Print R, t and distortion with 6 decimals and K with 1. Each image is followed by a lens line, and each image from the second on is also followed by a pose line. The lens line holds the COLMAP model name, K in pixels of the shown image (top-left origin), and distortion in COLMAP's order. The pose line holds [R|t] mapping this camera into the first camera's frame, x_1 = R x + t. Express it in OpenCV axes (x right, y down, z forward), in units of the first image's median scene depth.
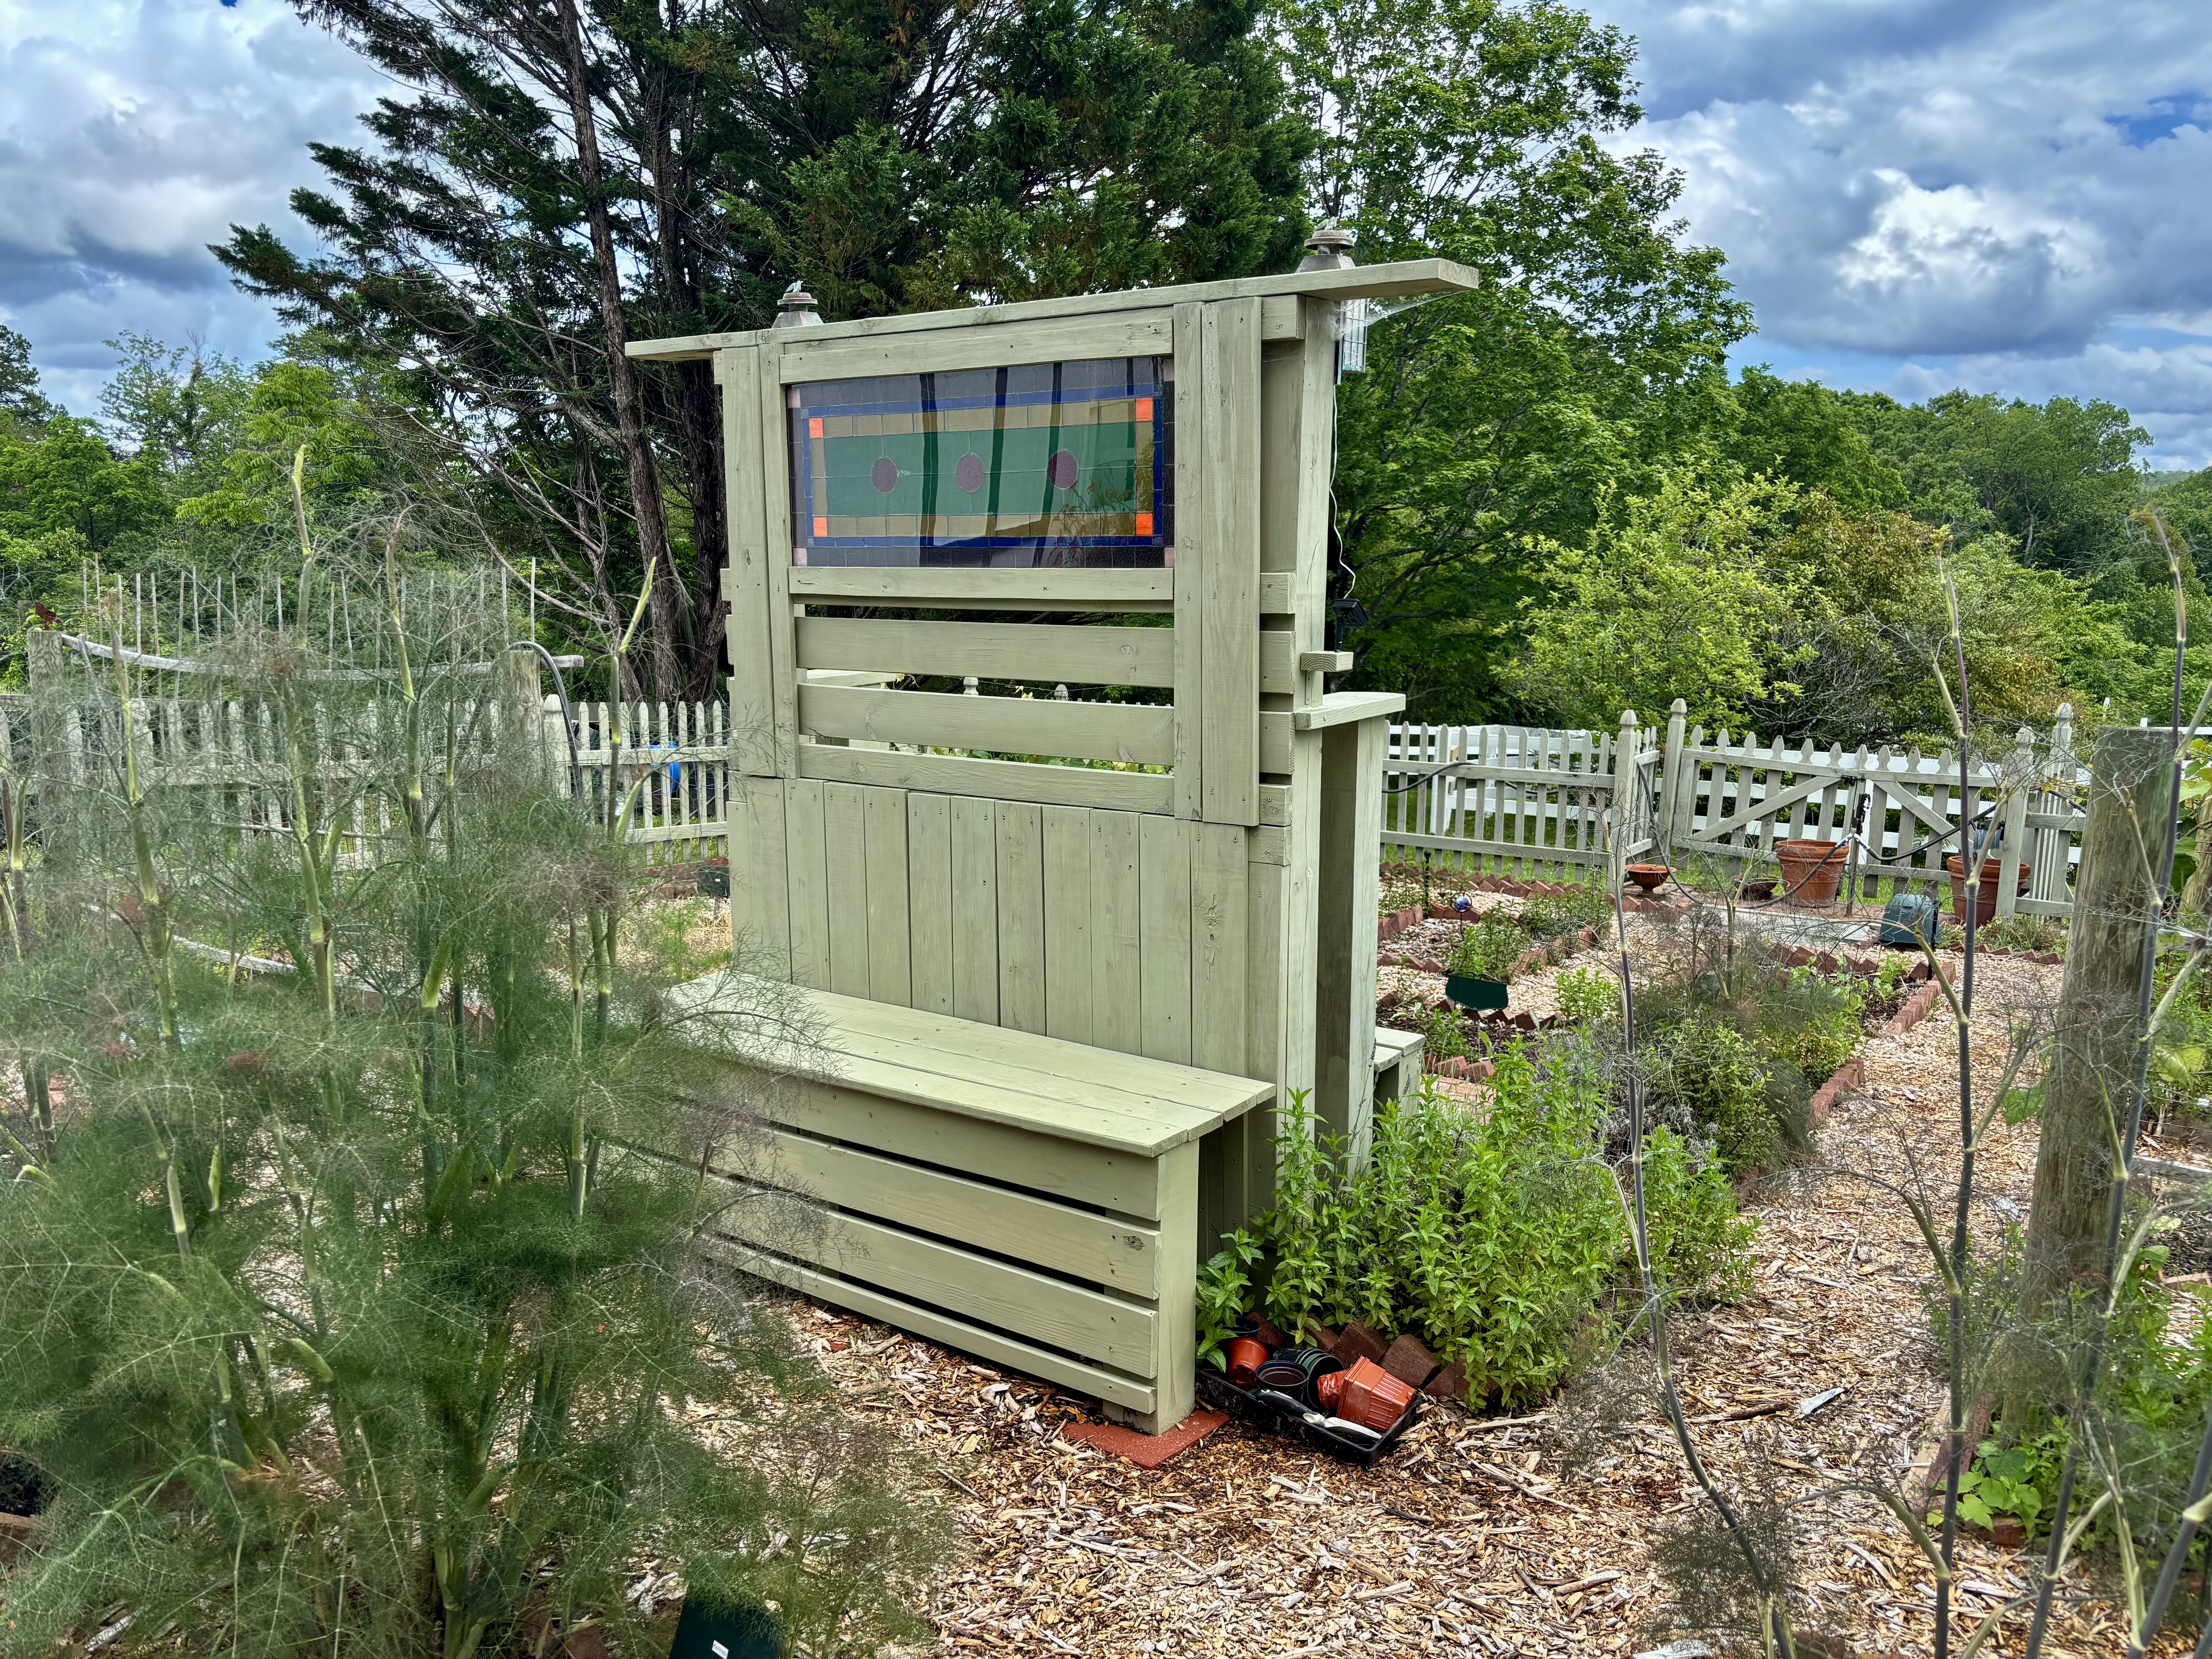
lens RADIAL K [[1610.7, 0, 1106.0], [0, 1610.7, 829.5], [0, 0, 1]] dist [0.073684, -0.064948]
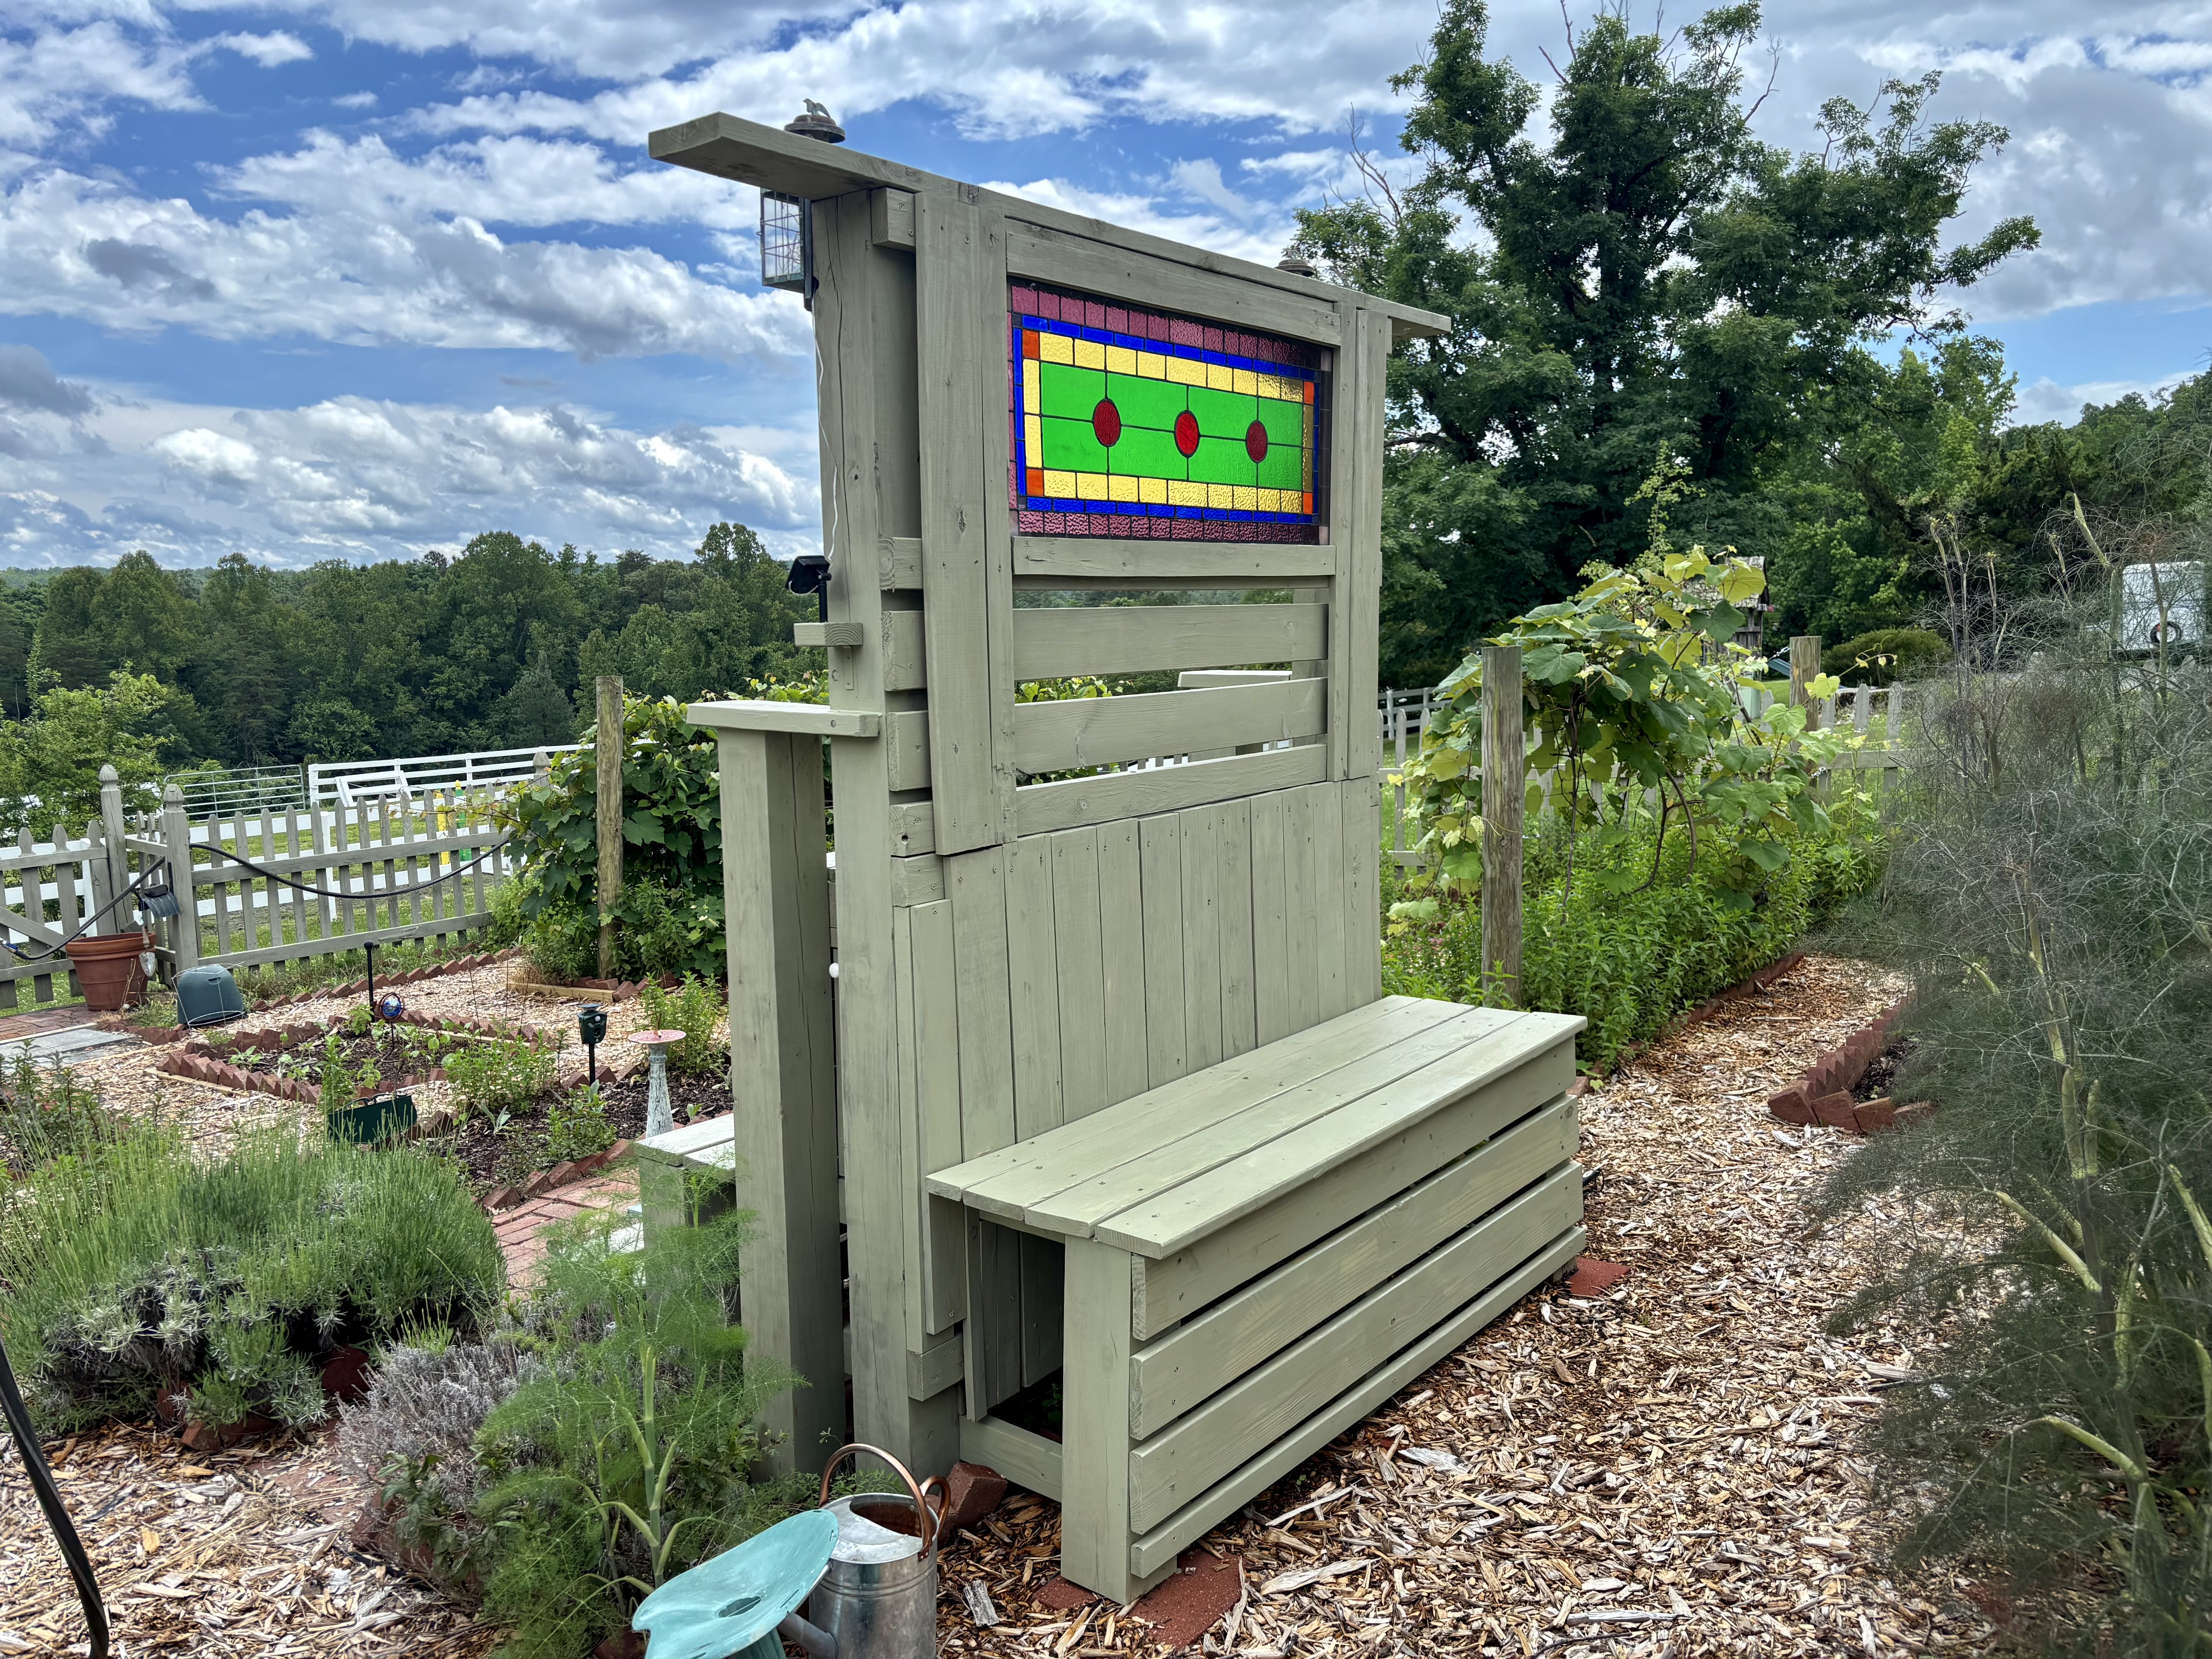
lens RADIAL K [[1670.3, 0, 1101.1], [0, 1670.3, 771.1], [0, 0, 1]] dist [-0.001140, -0.002916]
pose [[0.073997, -0.104449, 0.991774, -0.987655], [0.169158, 0.981403, 0.090736, -0.130516], [-0.982807, 0.161052, 0.090289, 0.989674]]
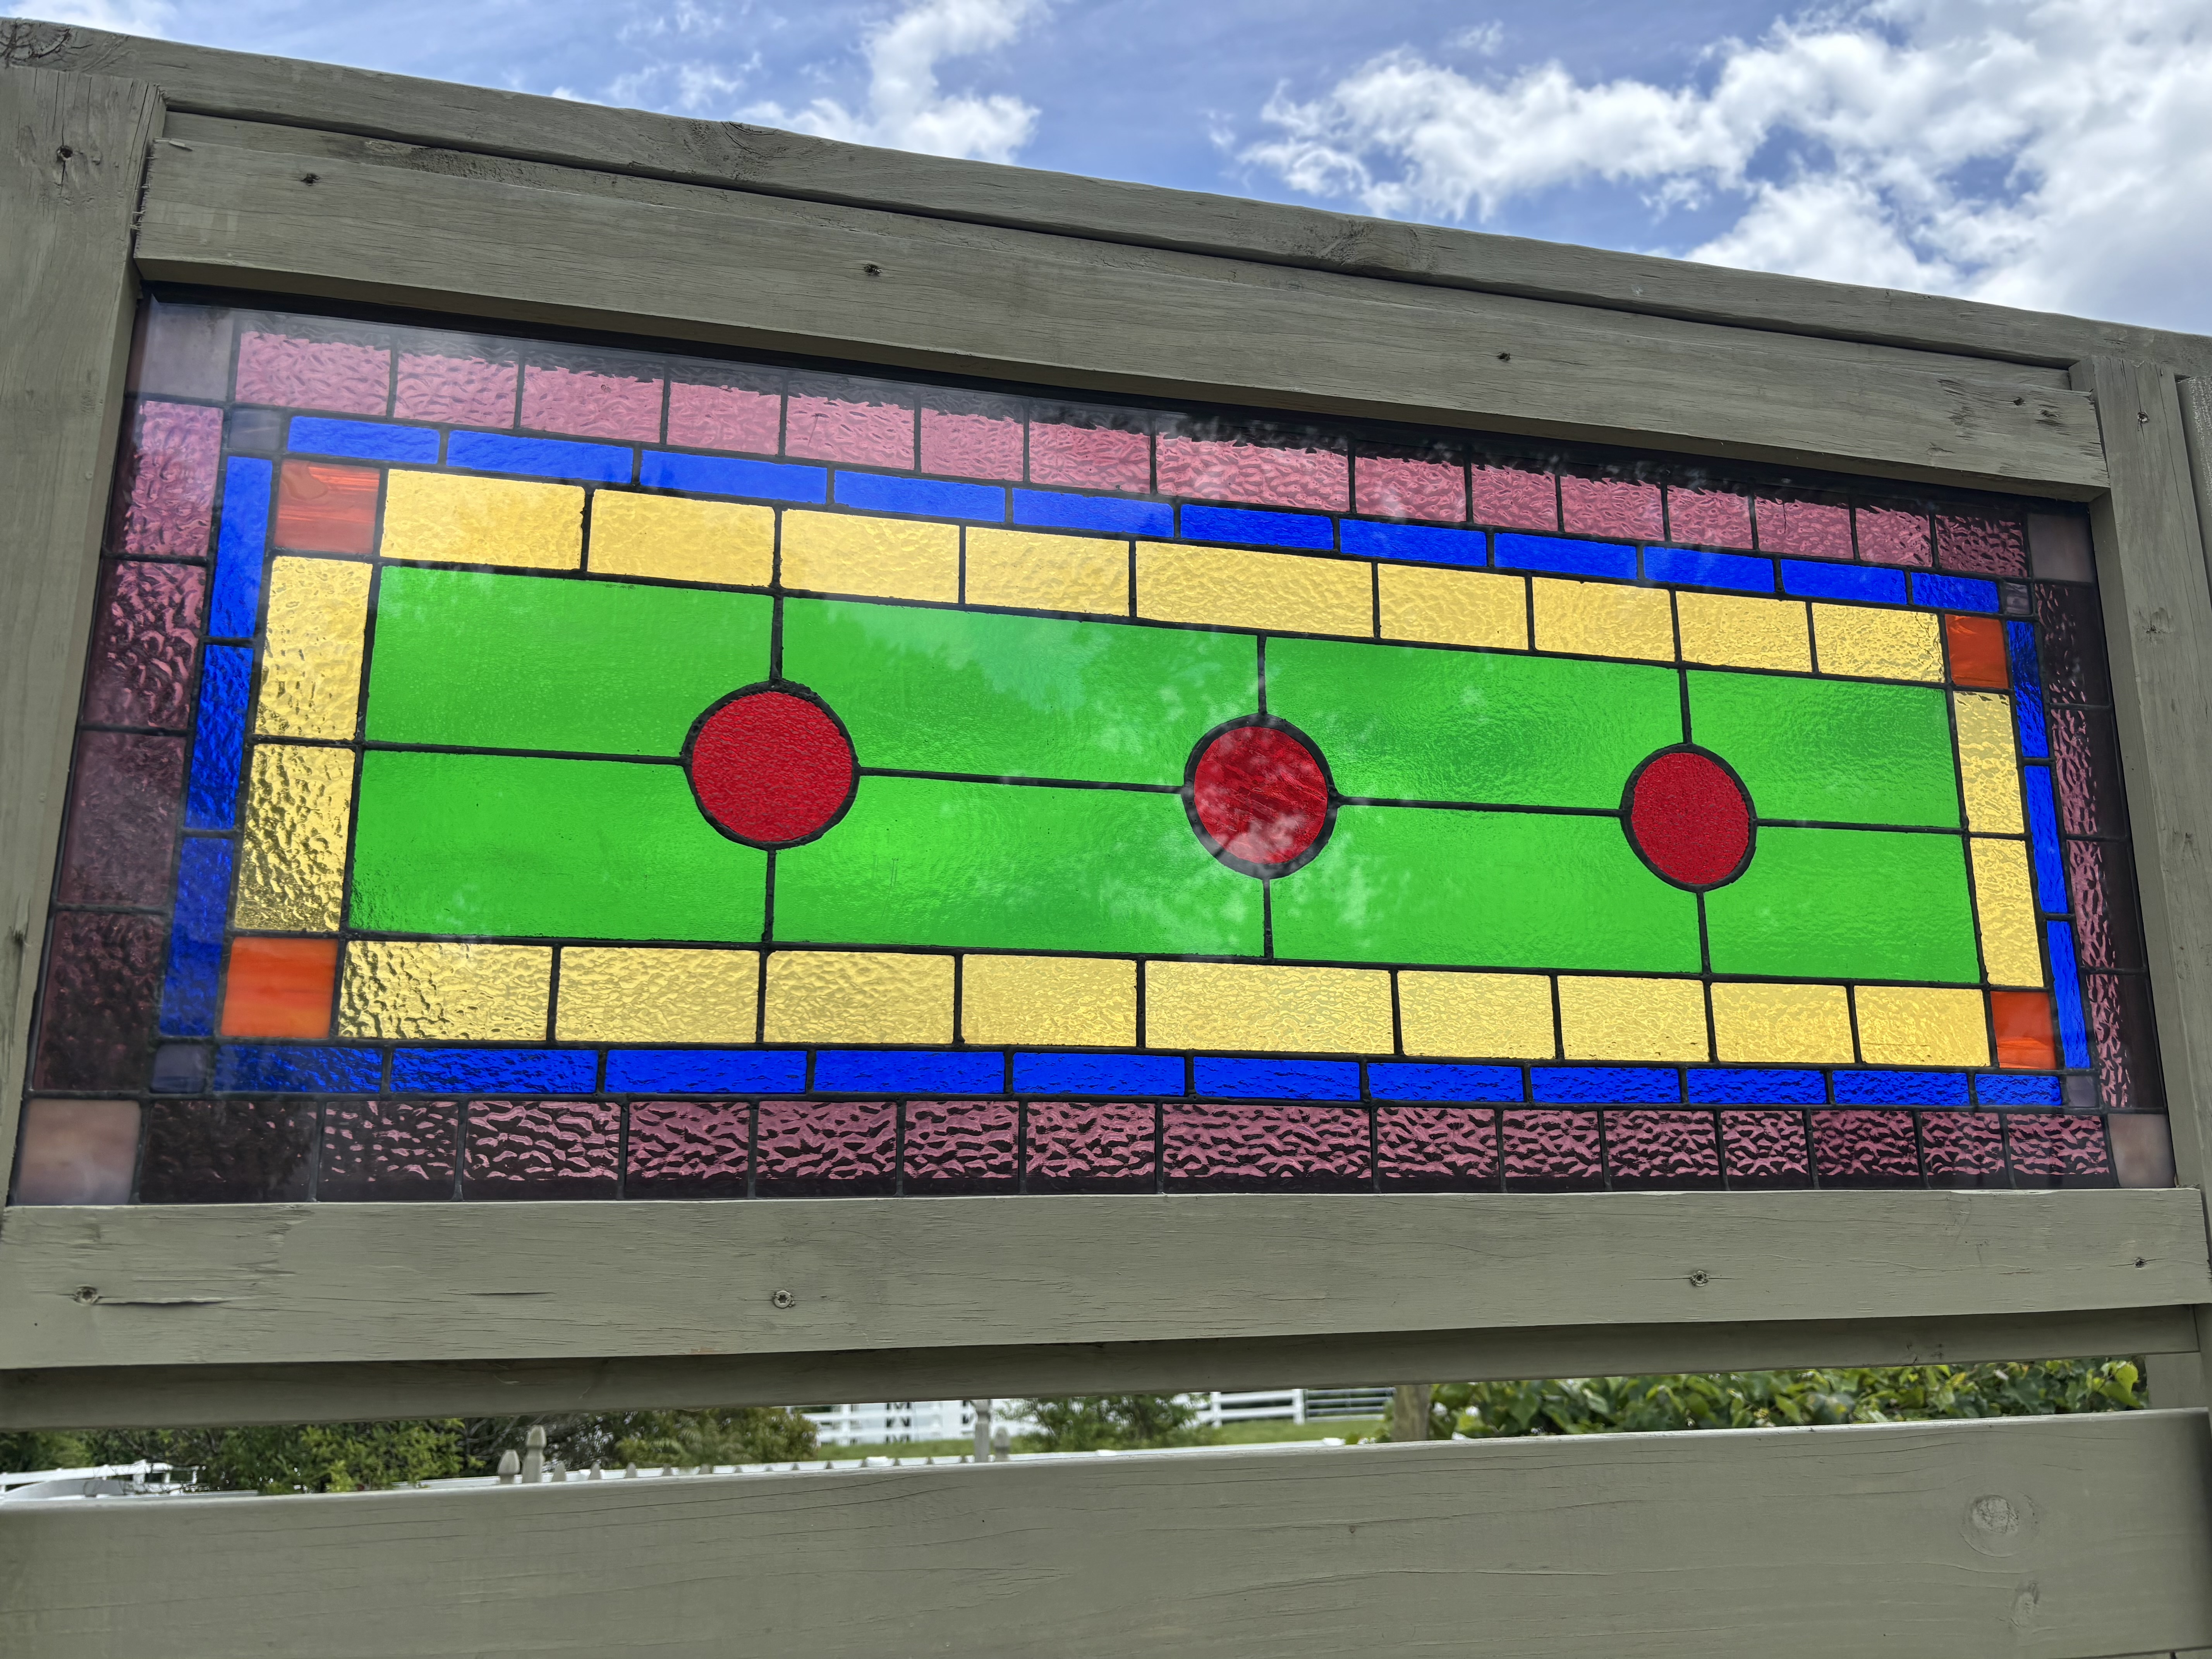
lens RADIAL K [[1772.9, 0, 1115.5], [0, 1772.9, 821.6], [0, 0, 1]] dist [0.068789, -0.077701]
pose [[0.660055, 0.168280, 0.732126, -0.286435], [0.136647, 0.931432, -0.337286, -0.129335], [-0.738685, 0.322670, 0.591802, 0.857715]]
